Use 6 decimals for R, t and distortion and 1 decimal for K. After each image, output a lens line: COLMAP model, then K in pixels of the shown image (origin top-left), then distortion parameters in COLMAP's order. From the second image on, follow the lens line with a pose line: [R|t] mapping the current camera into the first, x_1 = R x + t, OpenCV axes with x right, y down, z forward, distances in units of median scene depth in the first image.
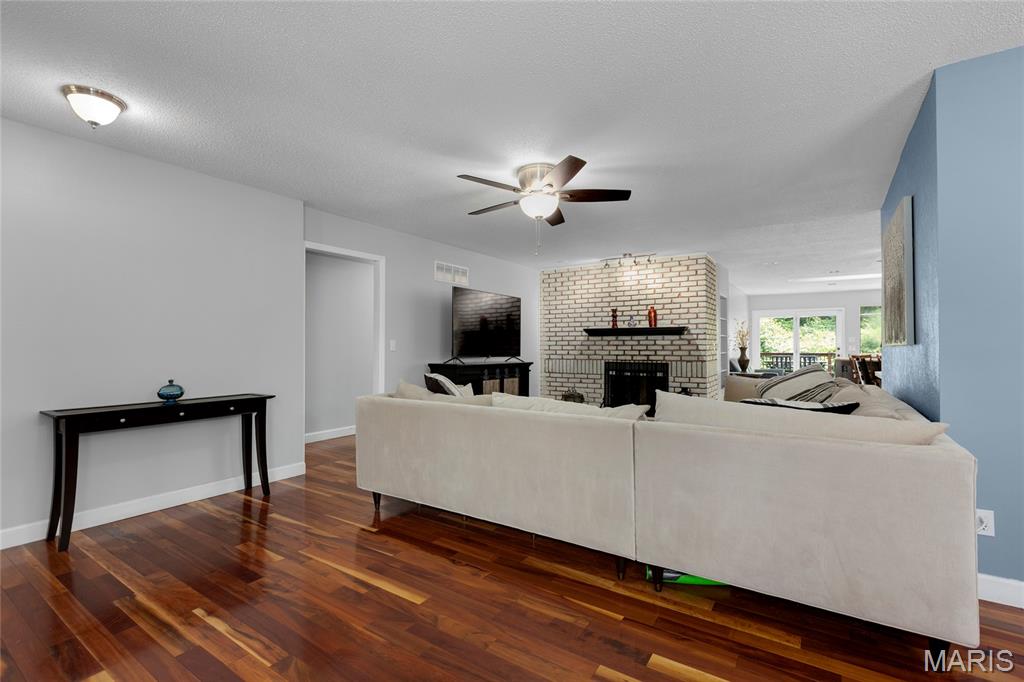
lens RADIAL K [[462.9, 0, 503.2], [0, 462.9, 343.2], [0, 0, 1]] dist [0.004434, -0.001234]
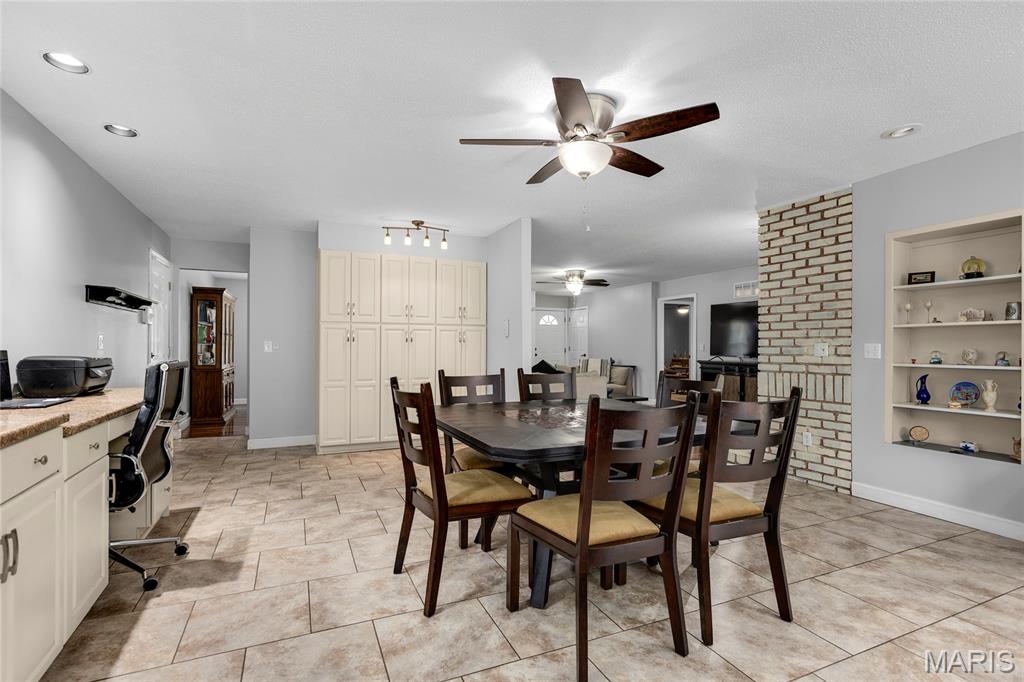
lens RADIAL K [[477.5, 0, 506.6], [0, 477.5, 347.8], [0, 0, 1]] dist [-0.003108, 0.000015]
pose [[-0.530241, 0.000464, -0.847847, 1.162035], [0.000266, 1.000000, 0.000381, 0.005559], [0.847847, -0.000024, -0.530241, 1.000793]]
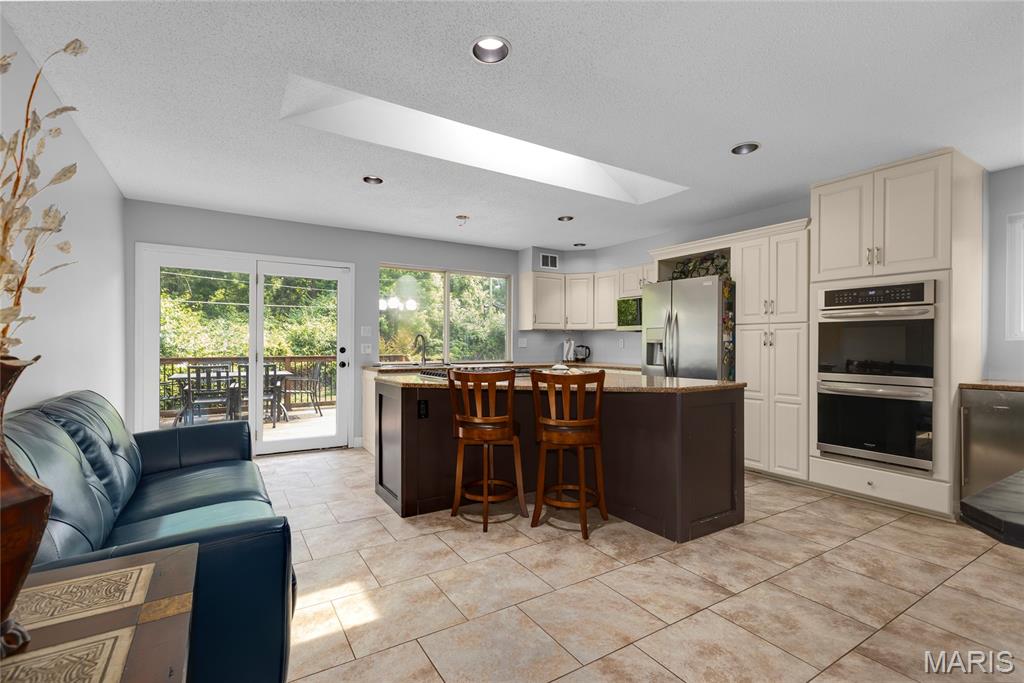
lens RADIAL K [[462.9, 0, 507.3], [0, 462.9, 348.8], [0, 0, 1]] dist [0.004434, -0.001234]
pose [[0.407830, -0.006911, 0.913032, 0.582807], [-0.008439, 0.999900, 0.011338, 0.005932], [-0.913019, -0.012329, 0.407731, 1.057771]]
